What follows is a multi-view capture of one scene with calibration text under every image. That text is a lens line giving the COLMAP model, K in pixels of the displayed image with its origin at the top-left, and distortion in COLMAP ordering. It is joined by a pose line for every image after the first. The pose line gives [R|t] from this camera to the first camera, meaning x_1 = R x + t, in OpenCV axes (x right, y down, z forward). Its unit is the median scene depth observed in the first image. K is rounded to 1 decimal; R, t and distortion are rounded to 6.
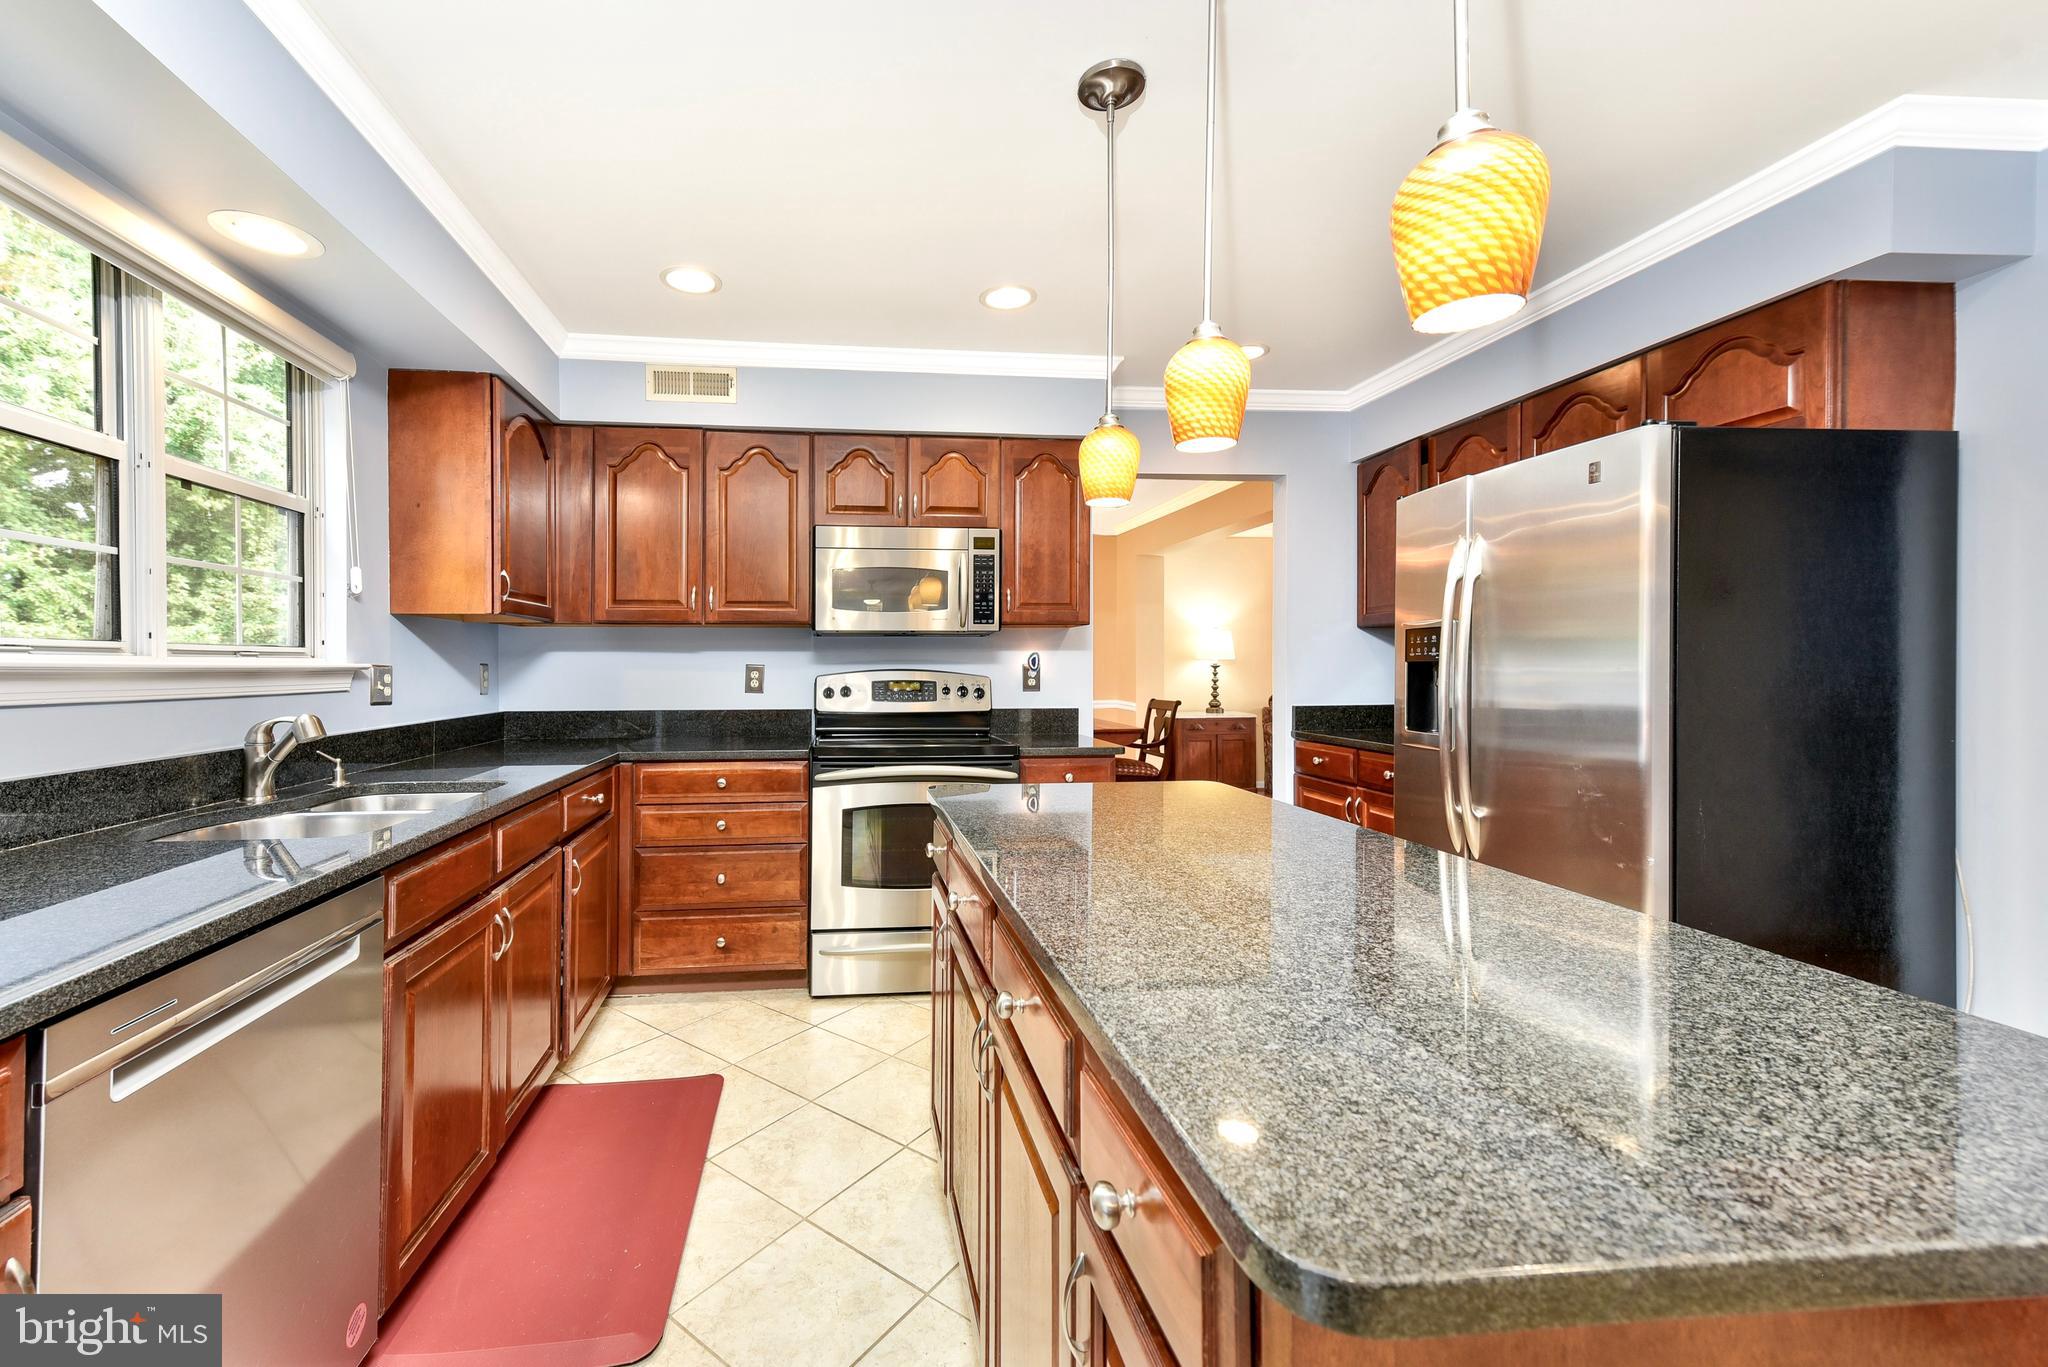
lens RADIAL K [[805.4, 0, 894.5], [0, 805.4, 675.1], [0, 0, 1]] dist [0.011047, 0.000910]
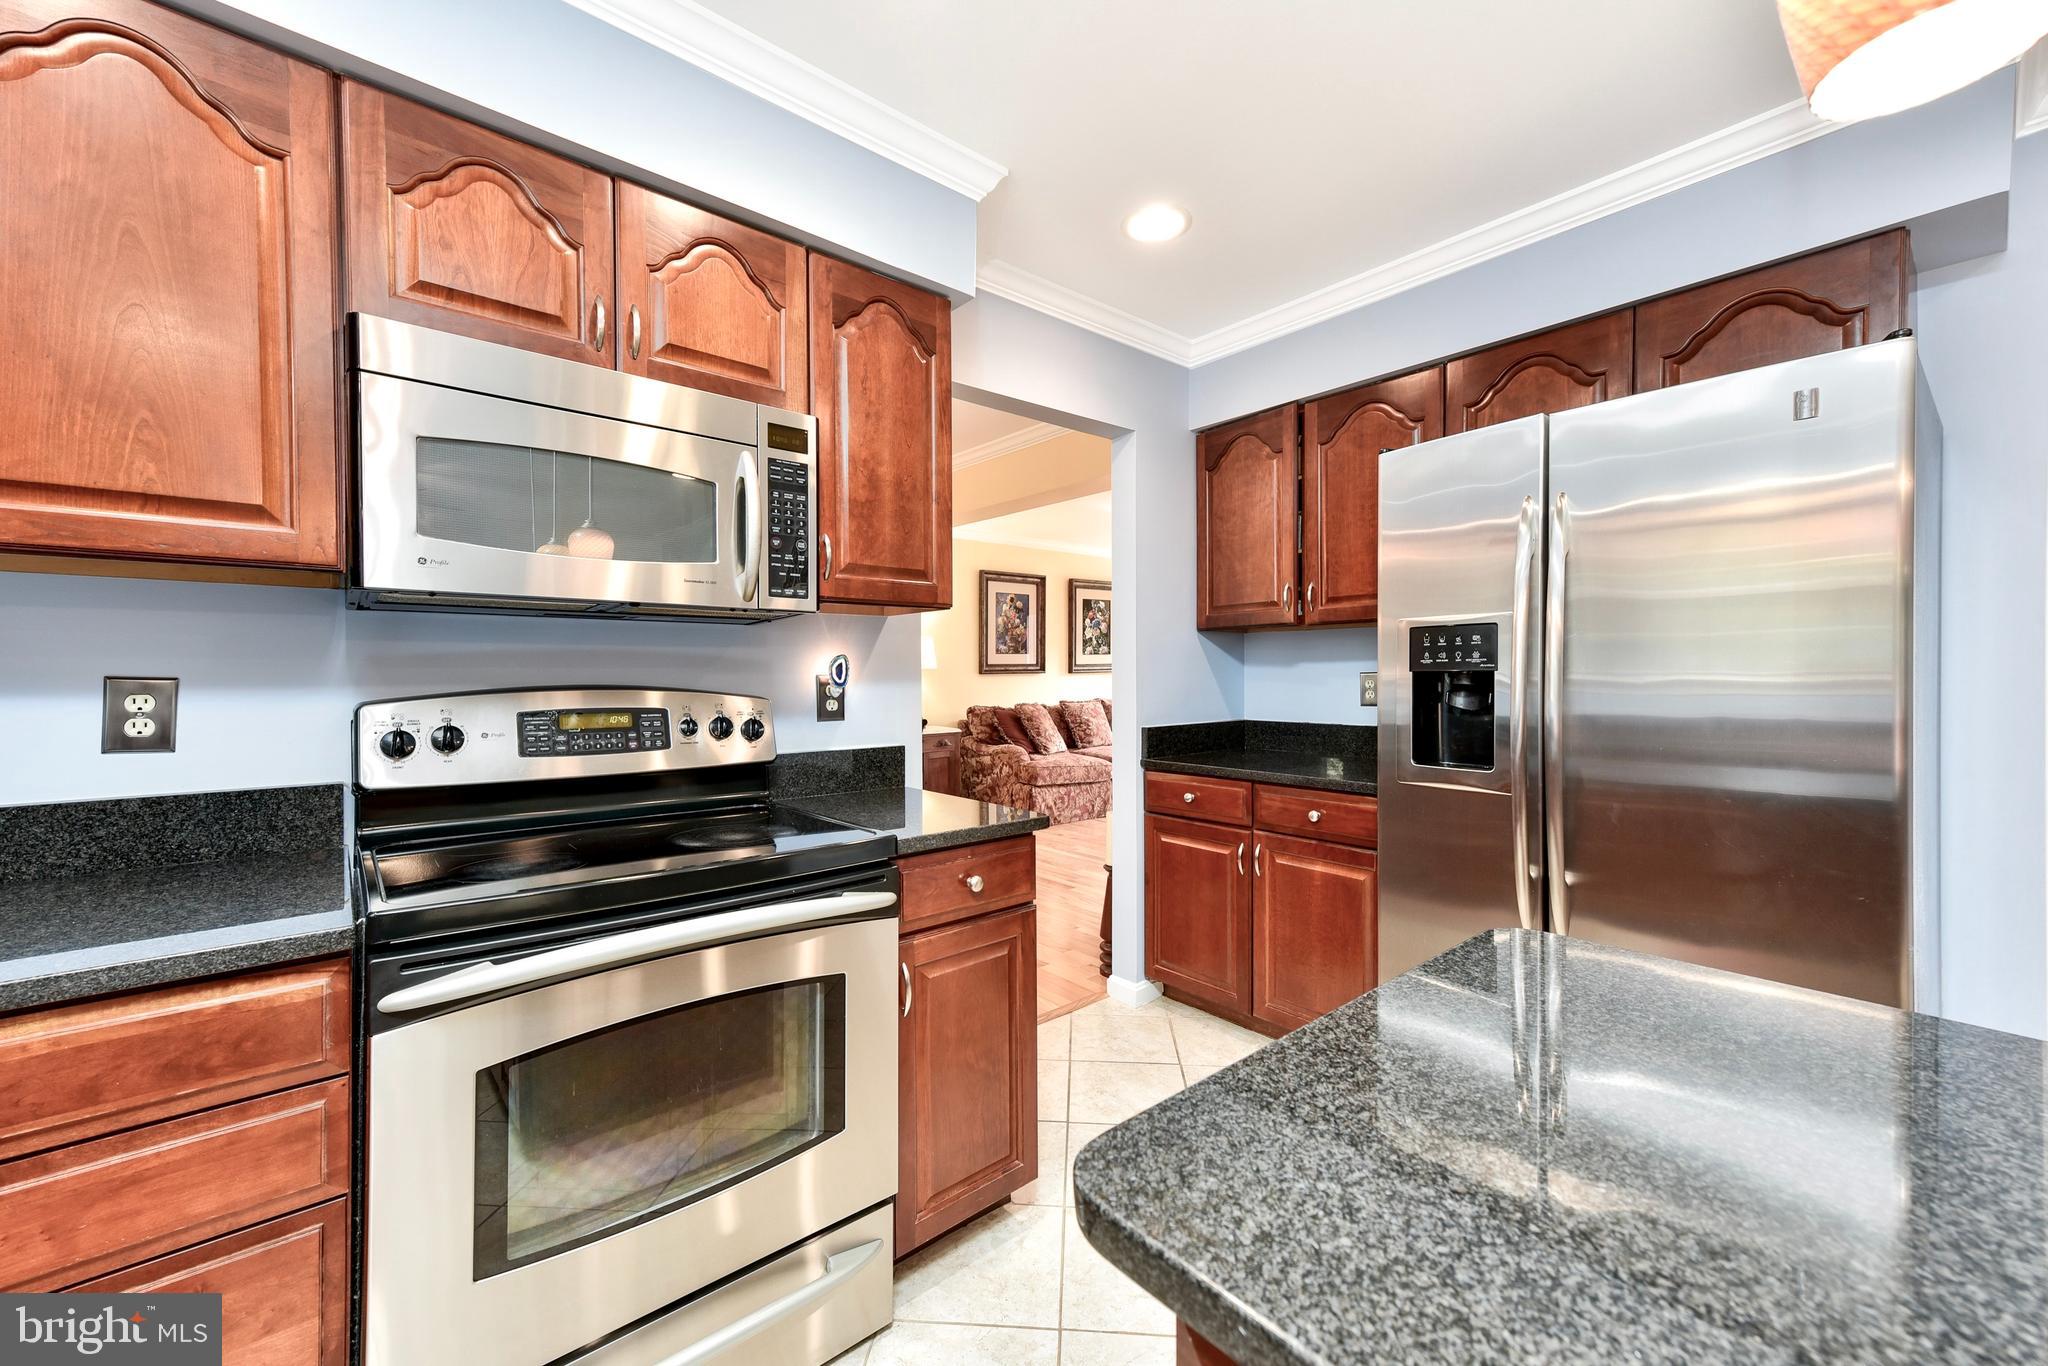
lens RADIAL K [[805.4, 0, 1016.7], [0, 805.4, 686.6], [0, 0, 1]] dist [0.011047, 0.000910]
pose [[0.812979, -0.009800, 0.582211, -0.069058], [0.008640, 0.999951, 0.004767, -0.007609], [-0.582229, 0.001155, 0.813024, 0.496092]]
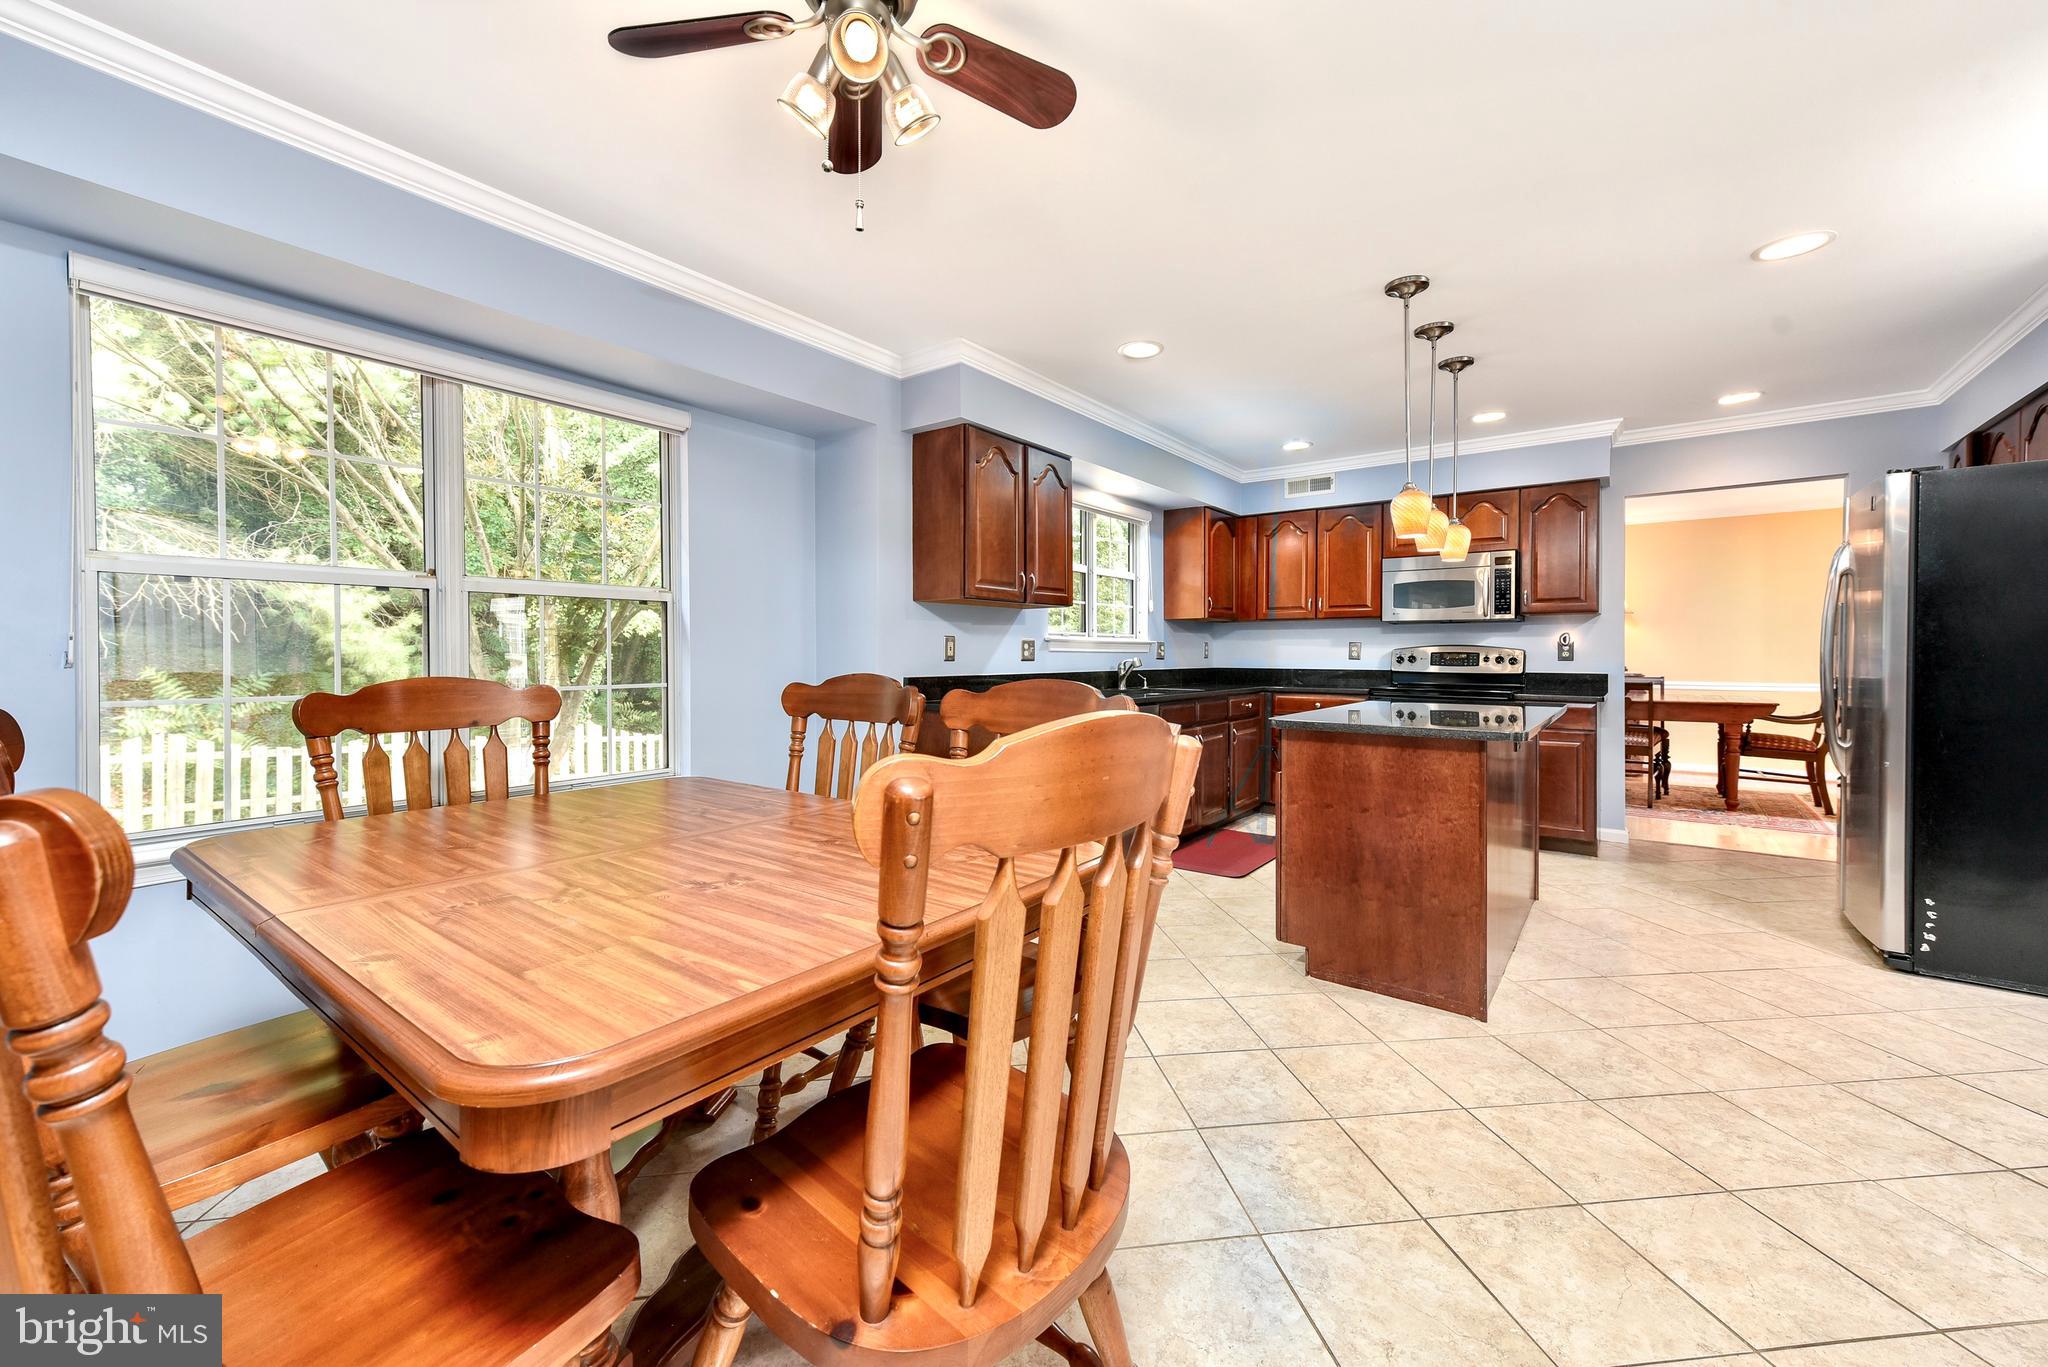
lens RADIAL K [[805.4, 0, 1006.4], [0, 805.4, 648.1], [0, 0, 1]] dist [0.011047, 0.000910]
pose [[0.731420, -0.000280, -0.681927, 0.462070], [-0.011347, 0.999856, -0.012580, 0.029661], [0.681833, 0.016939, 0.731312, -0.735600]]
